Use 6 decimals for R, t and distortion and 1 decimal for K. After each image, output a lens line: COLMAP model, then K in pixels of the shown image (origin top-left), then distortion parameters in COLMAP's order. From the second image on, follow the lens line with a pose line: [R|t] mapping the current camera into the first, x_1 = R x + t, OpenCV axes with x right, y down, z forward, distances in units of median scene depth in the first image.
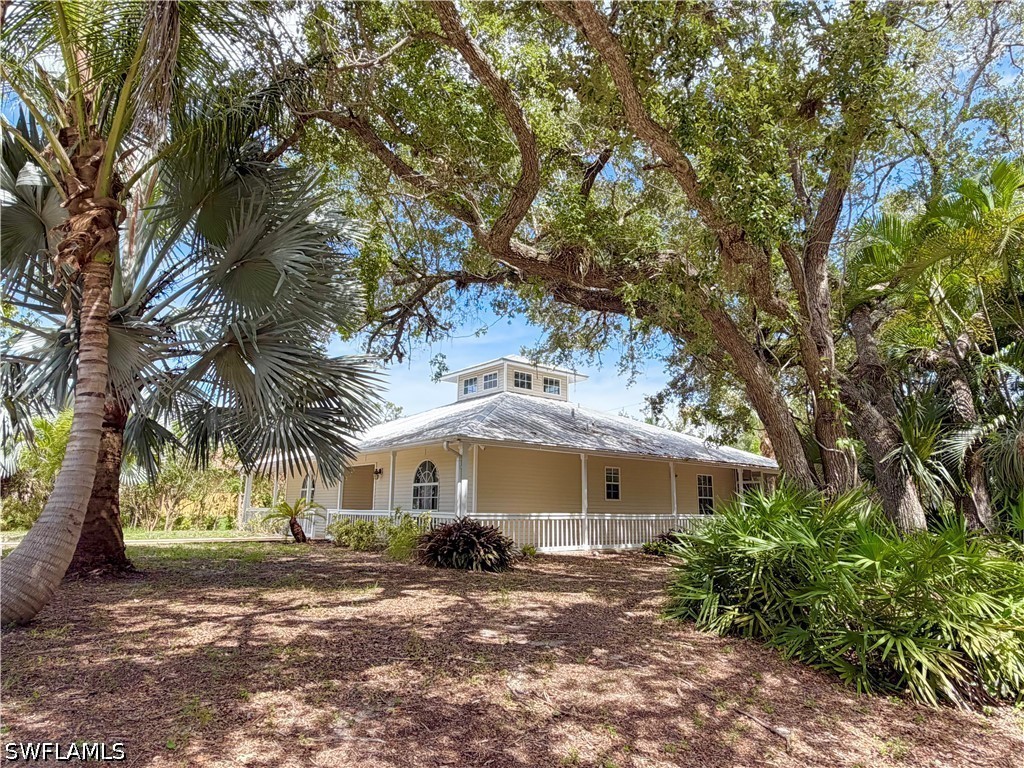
lens RADIAL K [[587.4, 0, 511.3], [0, 587.4, 385.9], [0, 0, 1]] dist [0.002140, 0.000169]
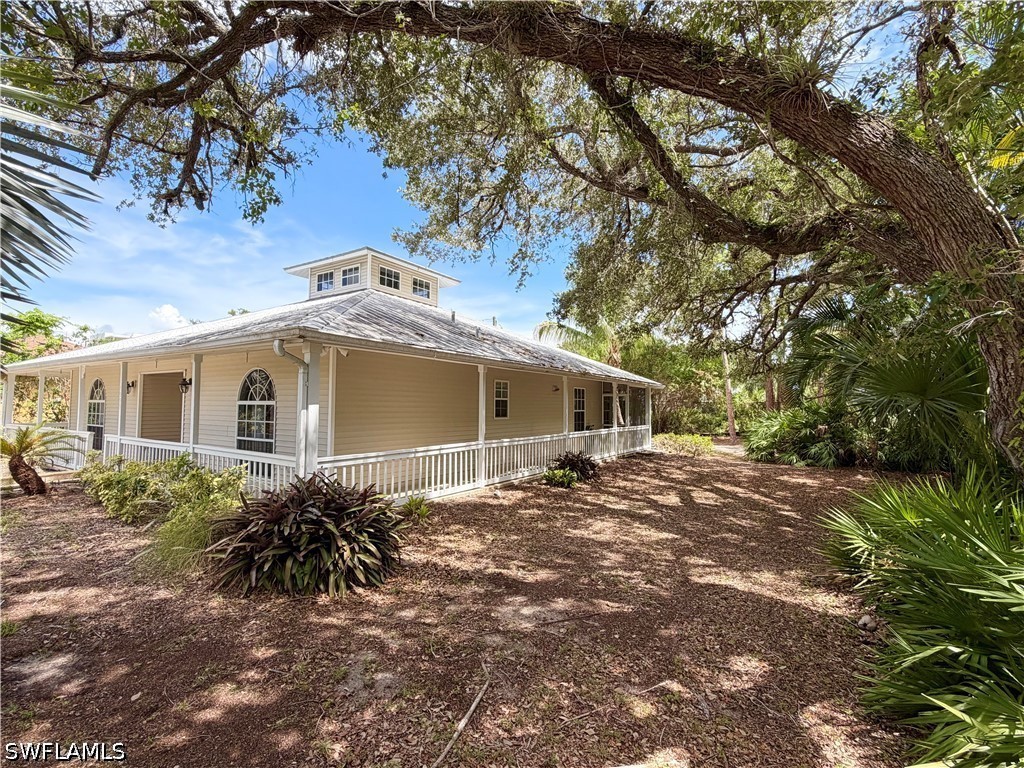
lens RADIAL K [[470.4, 0, 511.5], [0, 470.4, 381.1], [0, 0, 1]] dist [0.004009, 0.000567]
pose [[0.953051, 0.012255, 0.302562, -0.027513], [-0.058670, 0.987720, 0.144799, 0.045740], [-0.297072, -0.155752, 0.942067, 0.413189]]
